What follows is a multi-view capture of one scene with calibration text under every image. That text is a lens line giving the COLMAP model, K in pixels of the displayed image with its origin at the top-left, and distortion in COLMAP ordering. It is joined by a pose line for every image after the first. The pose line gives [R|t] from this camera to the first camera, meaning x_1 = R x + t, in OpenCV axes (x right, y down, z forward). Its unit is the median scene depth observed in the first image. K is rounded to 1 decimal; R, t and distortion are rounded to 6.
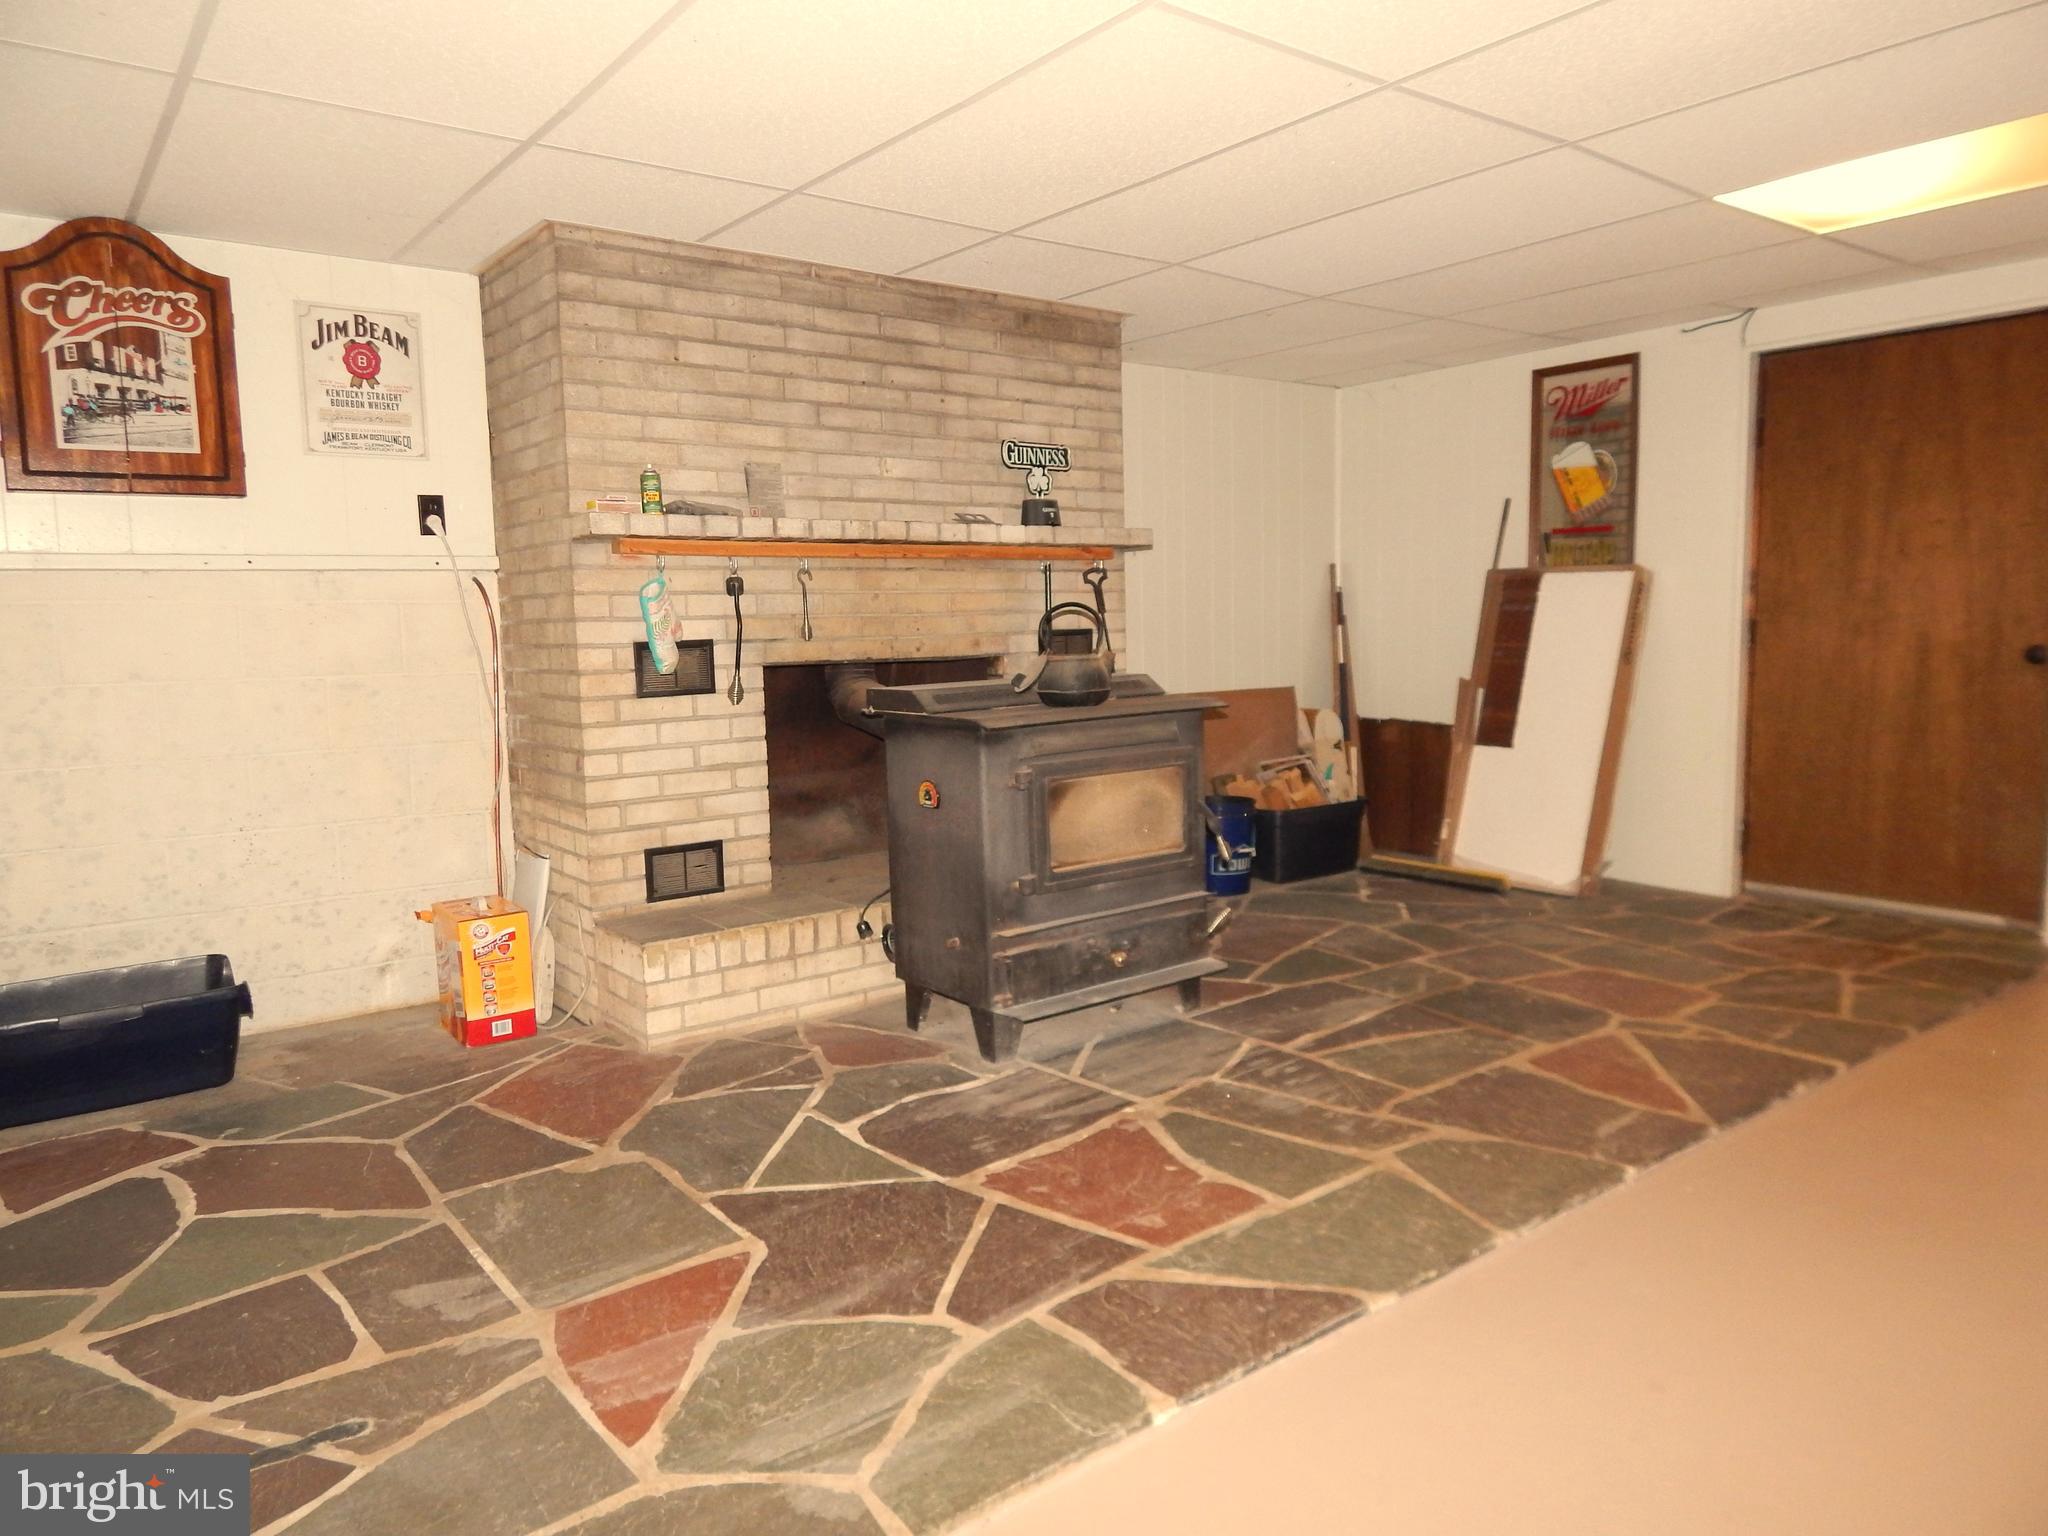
lens RADIAL K [[1350.0, 0, 1024.1], [0, 1350.0, 762.7], [0, 0, 1]] dist [0.014314, -0.014126]
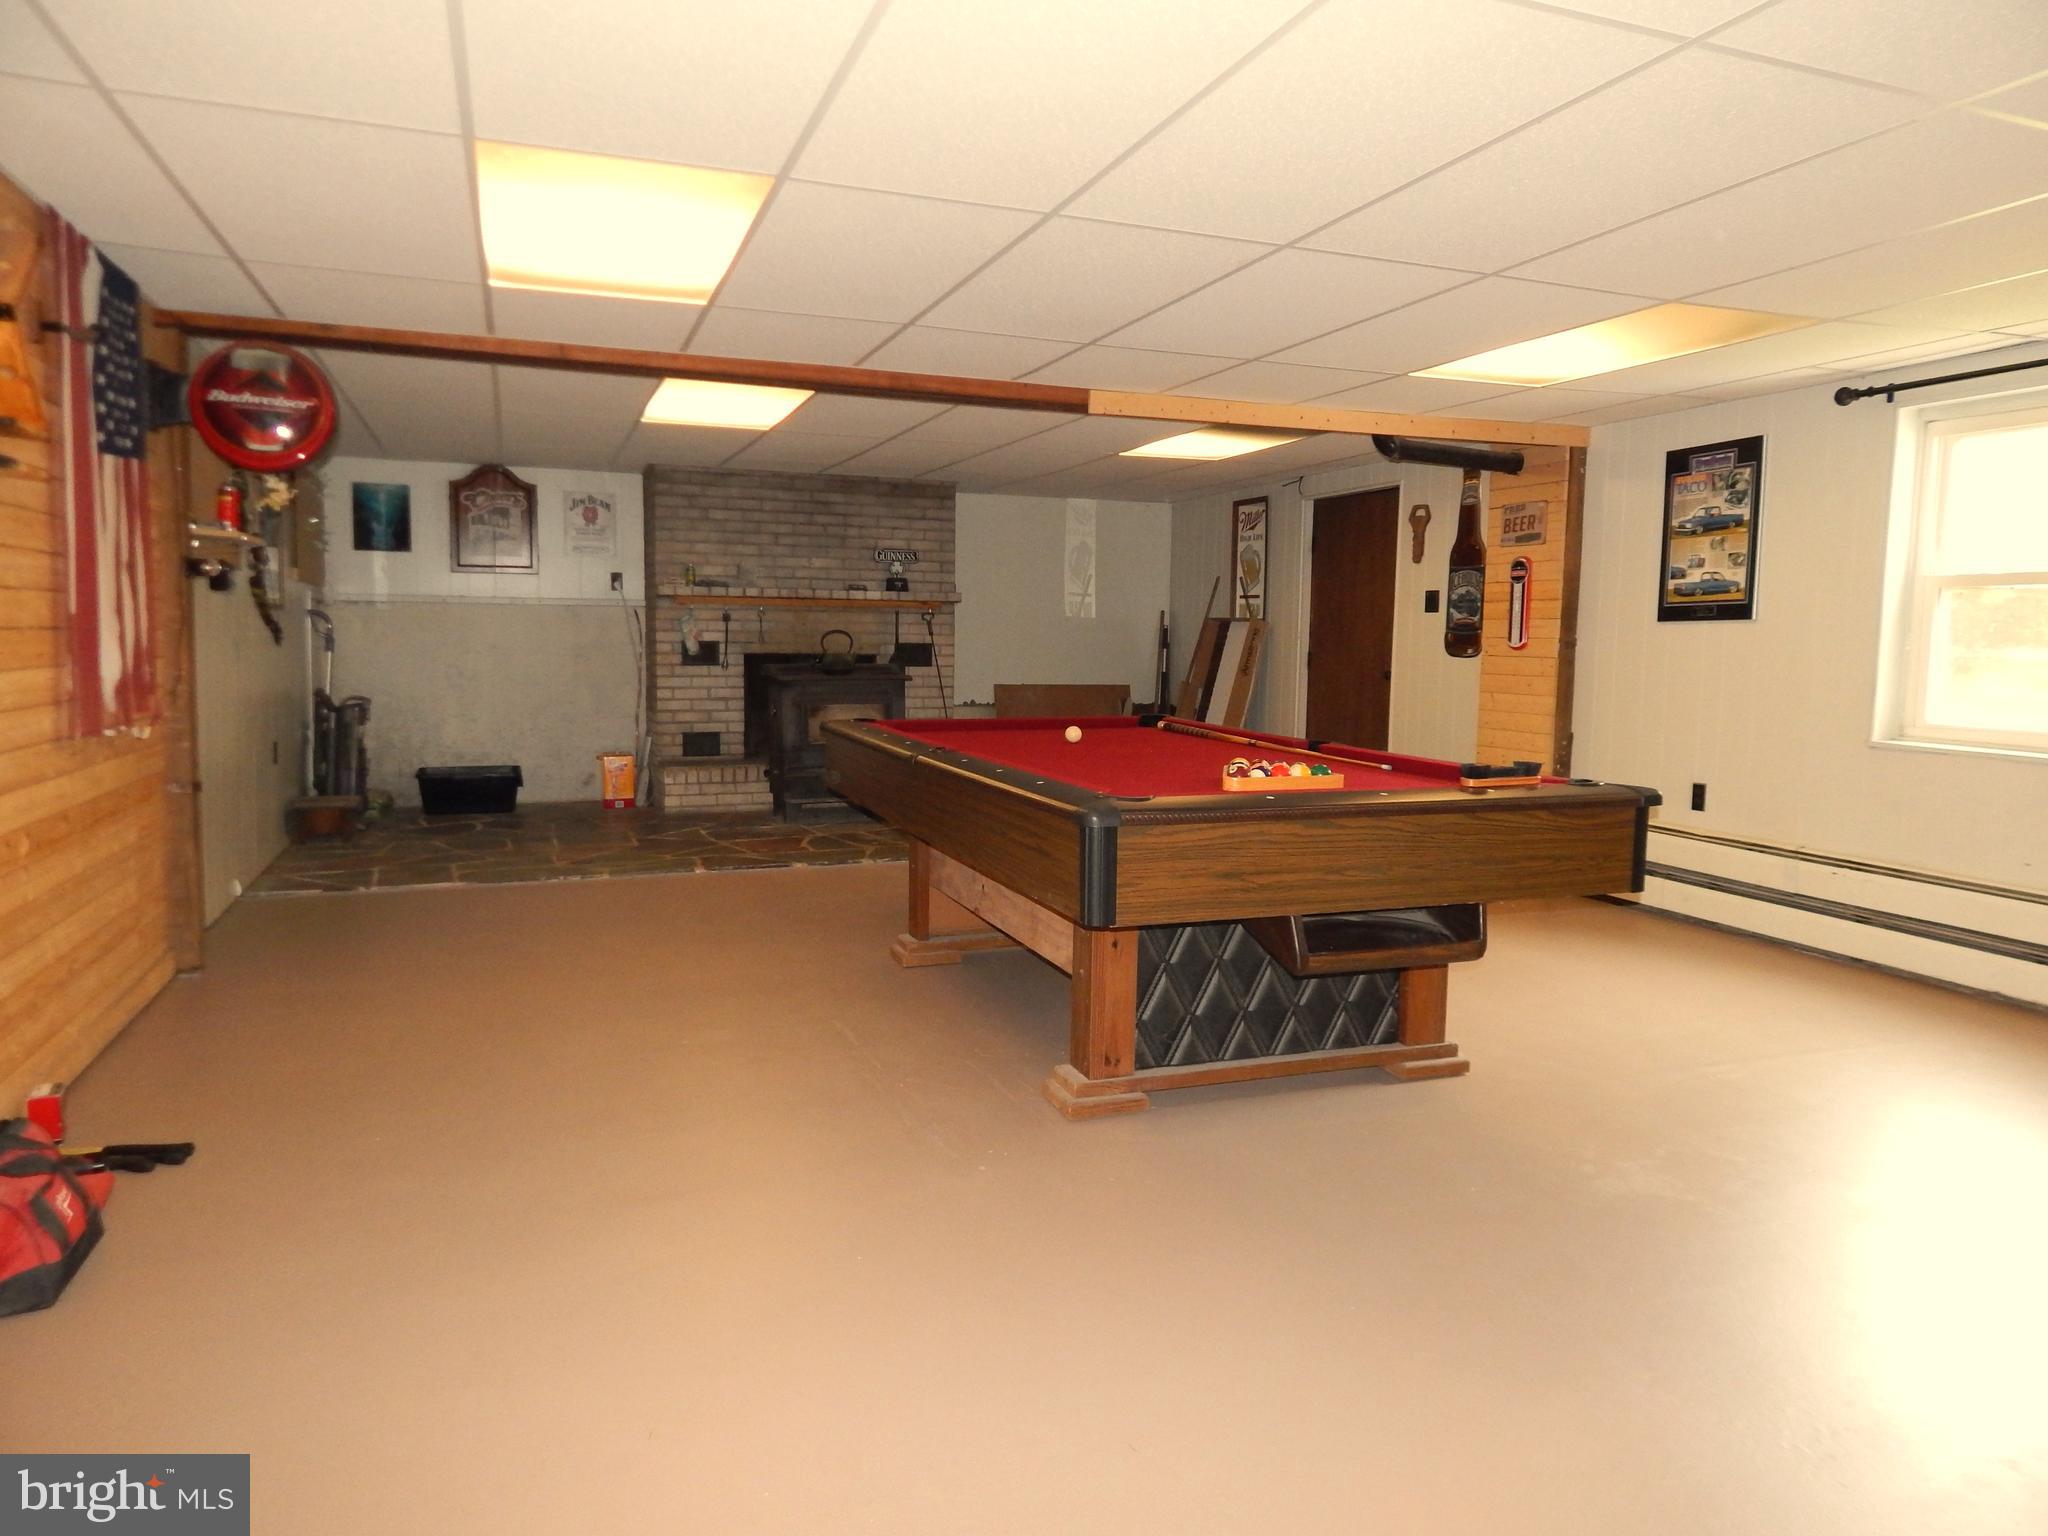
lens RADIAL K [[1350.0, 0, 1024.6], [0, 1350.0, 767.9], [0, 0, 1]] dist [0.014314, -0.014126]
pose [[0.958585, 0.061233, -0.278147, 0.864132], [-0.063597, 0.997976, 0.000526, 0.082054], [0.277617, 0.017185, 0.960538, -0.972174]]
